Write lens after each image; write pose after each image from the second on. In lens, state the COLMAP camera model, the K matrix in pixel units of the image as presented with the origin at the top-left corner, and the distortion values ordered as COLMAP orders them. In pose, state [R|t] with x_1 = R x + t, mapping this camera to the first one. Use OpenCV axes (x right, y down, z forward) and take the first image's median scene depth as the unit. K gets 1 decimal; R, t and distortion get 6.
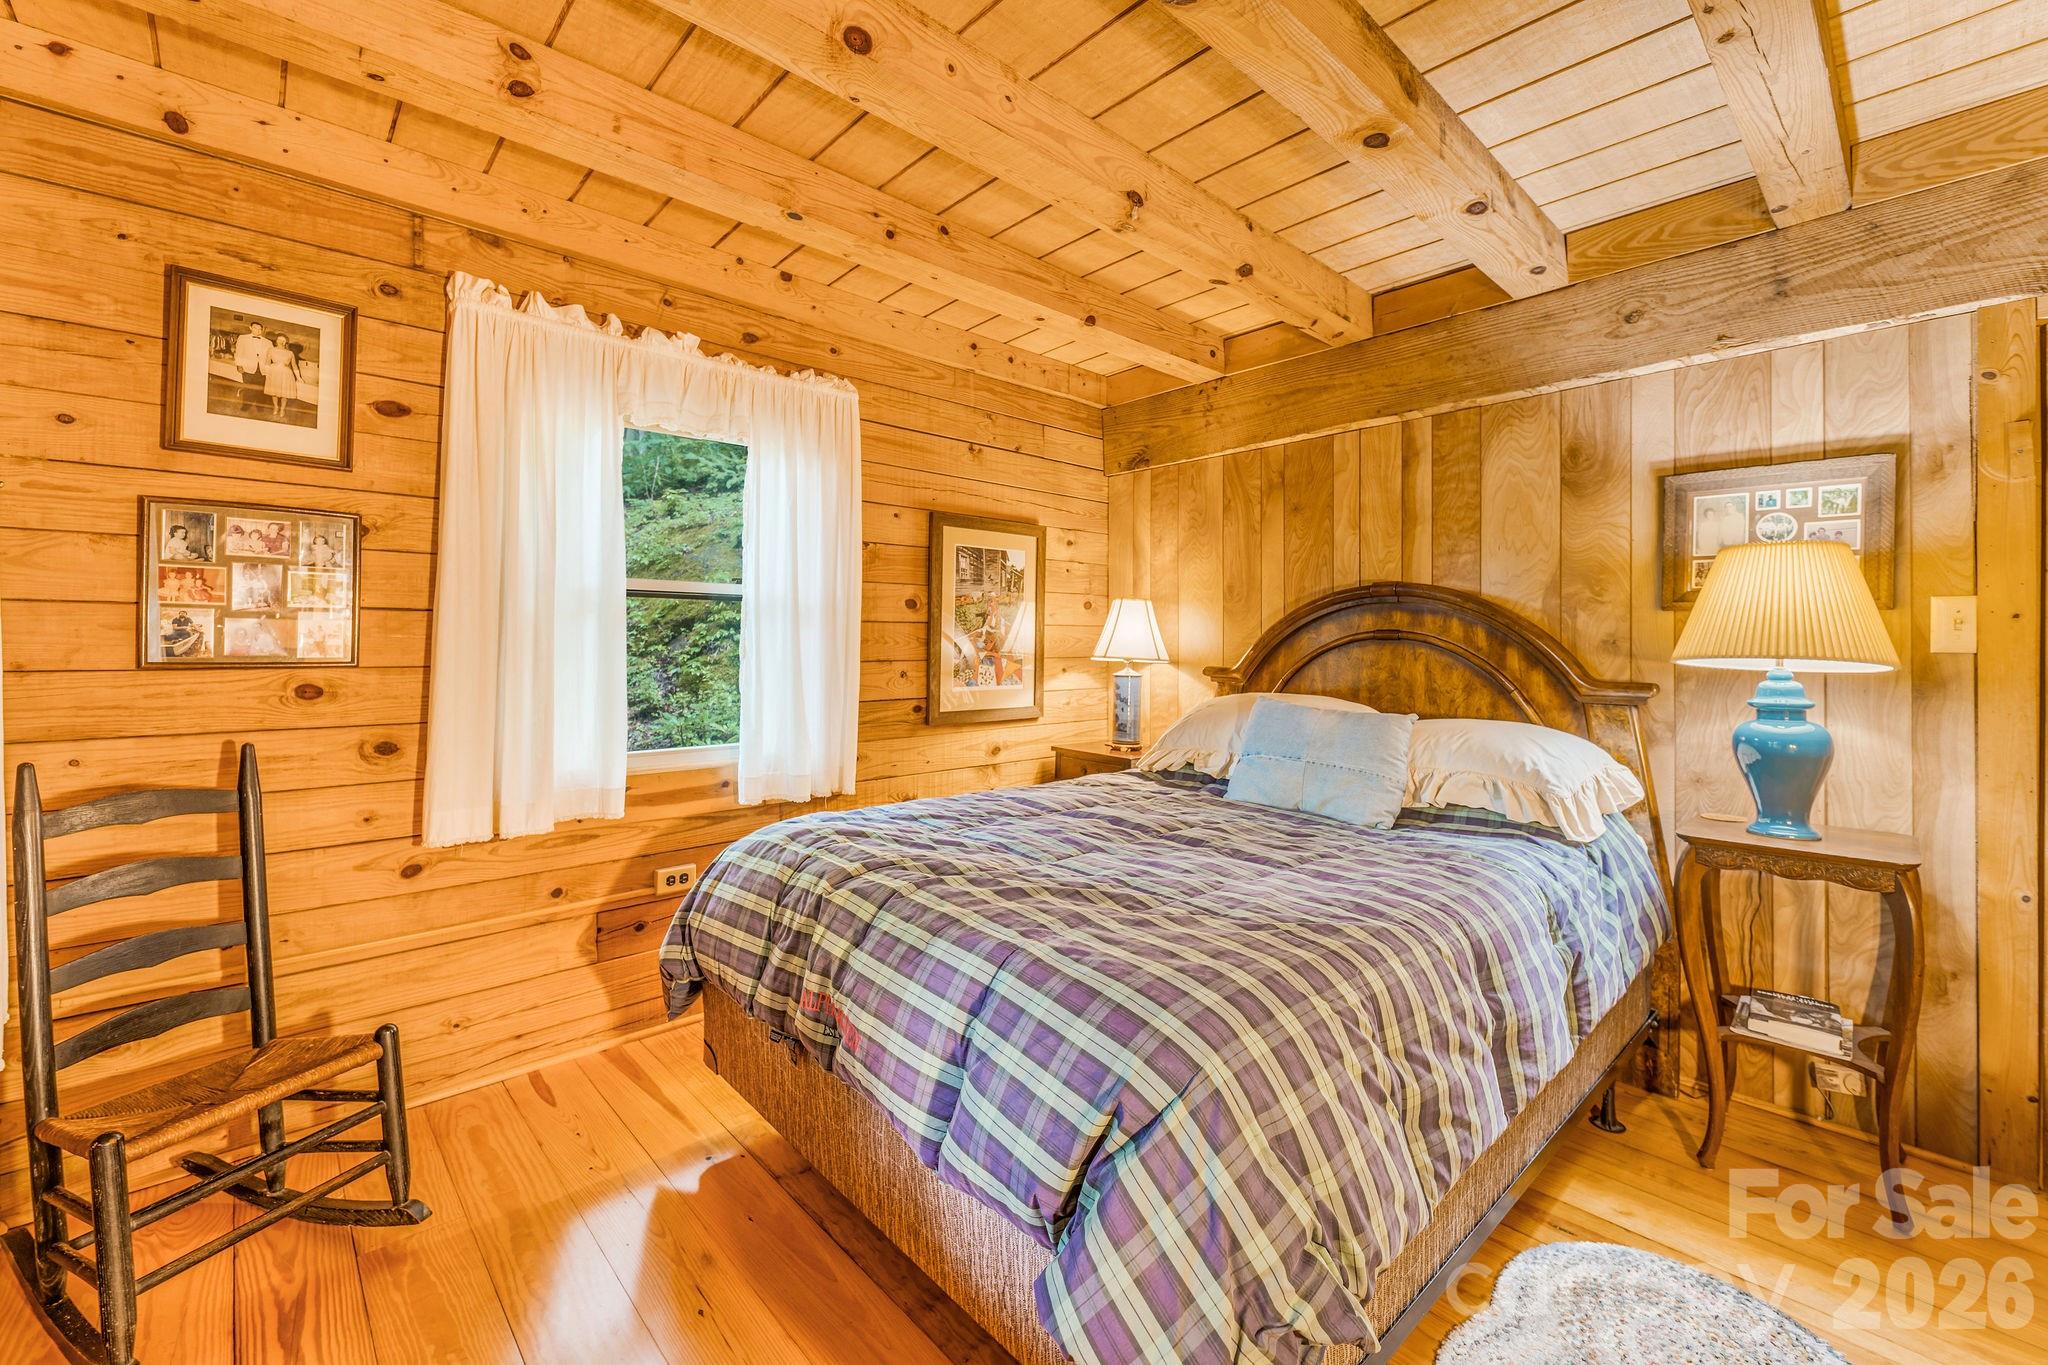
lens RADIAL K [[844.4, 0, 1033.1], [0, 844.4, 655.7], [0, 0, 1]] dist [0.013180, -0.005350]
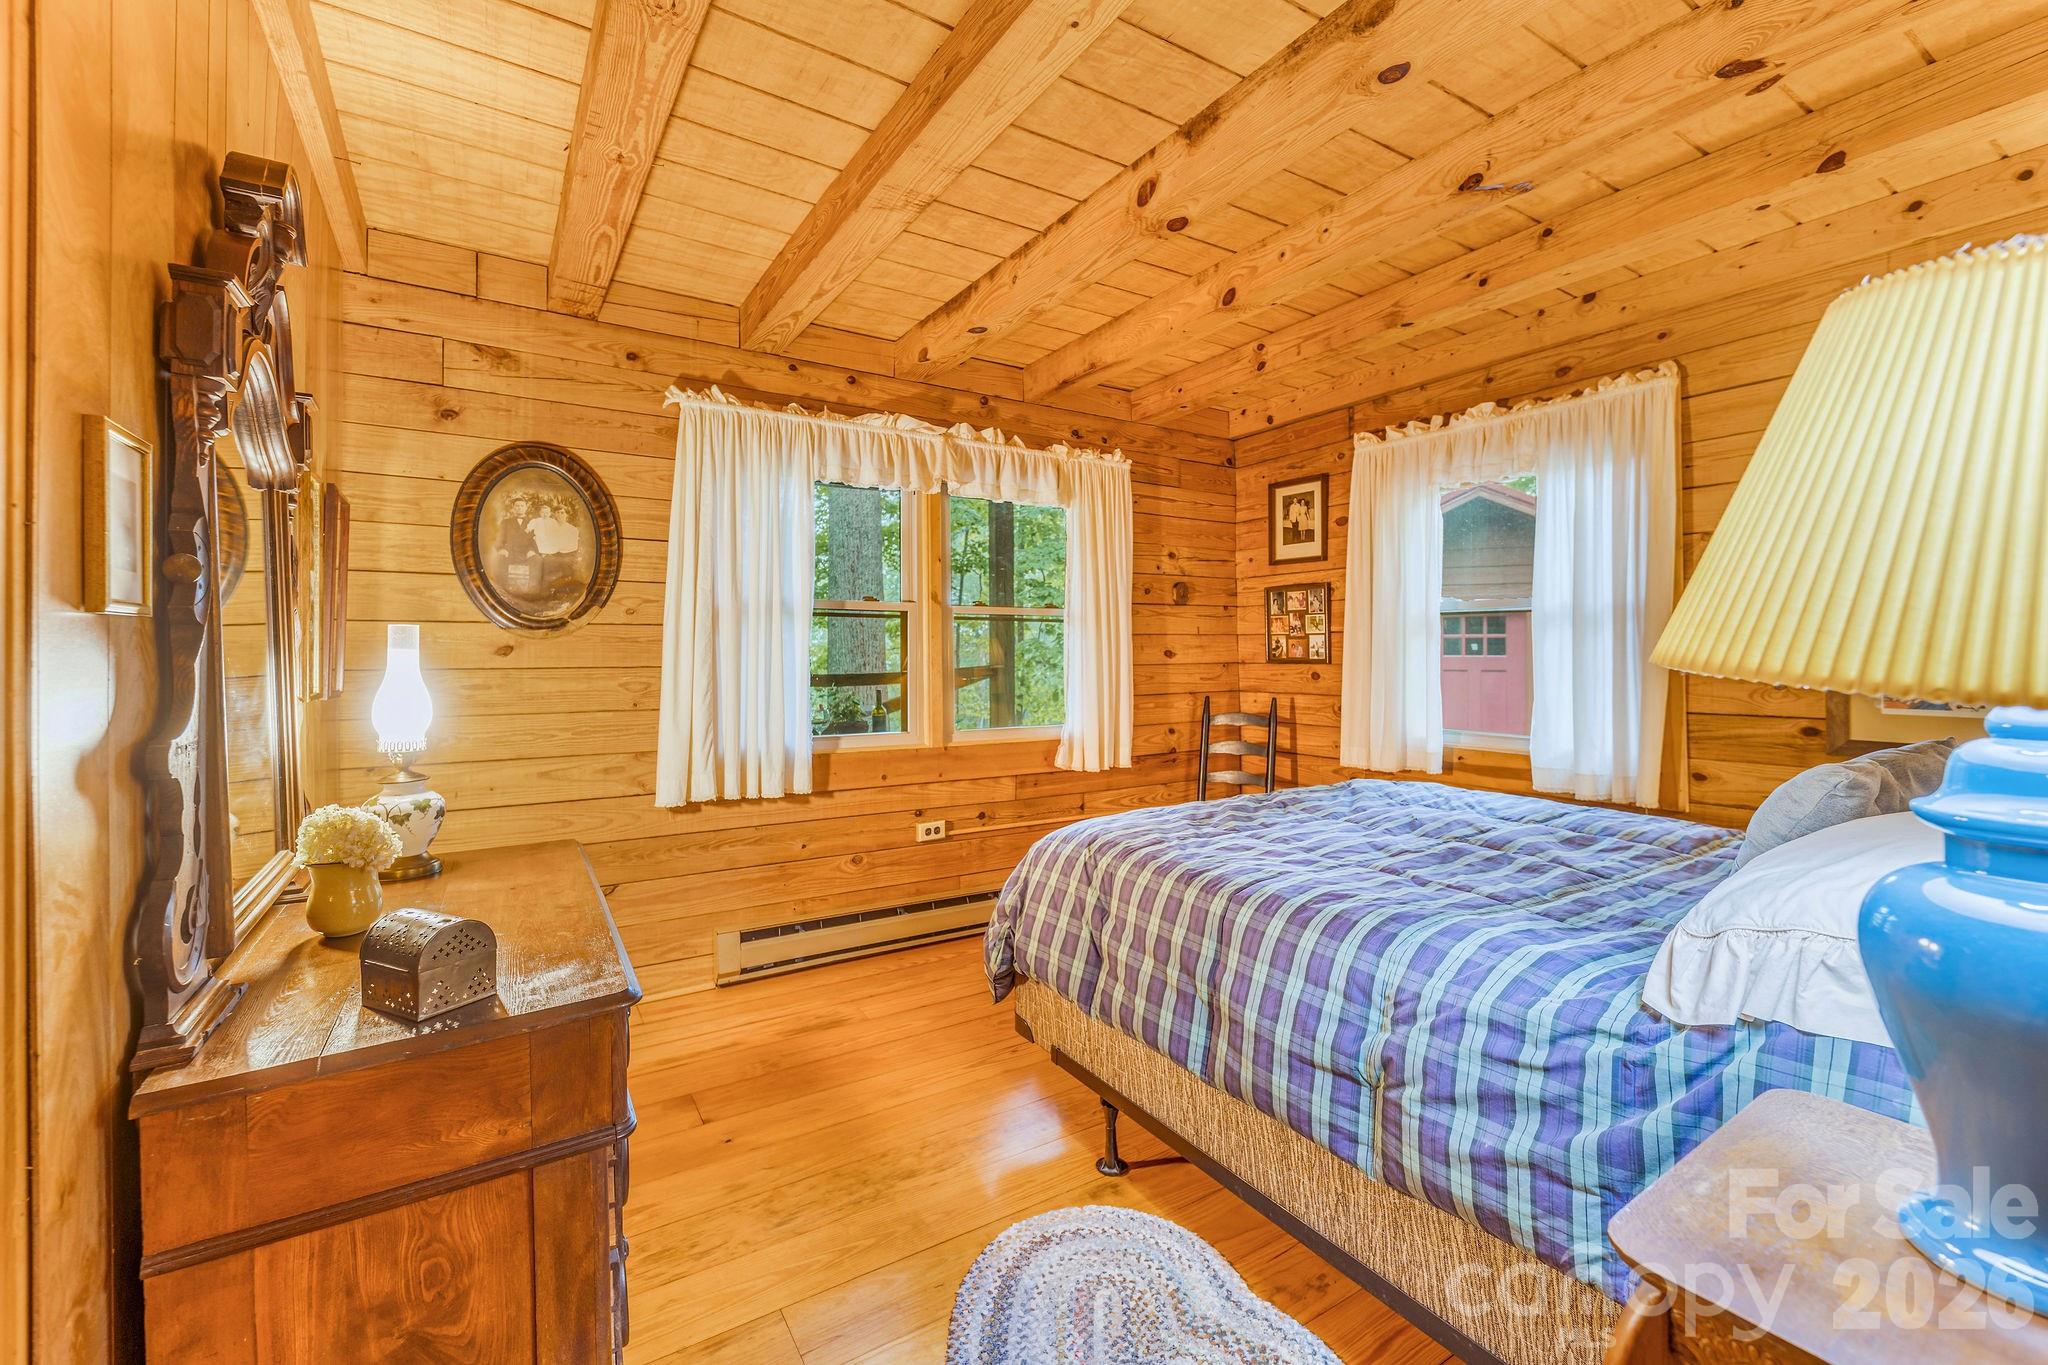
lens RADIAL K [[833.7, 0, 1032.3], [0, 833.7, 660.0], [0, 0, 1]] dist [0.009513, -0.005063]
pose [[-0.165229, 0.004140, -0.986247, 1.154945], [-0.008046, 0.999952, 0.005545, -0.000982], [0.986222, 0.008852, -0.165187, 0.680907]]
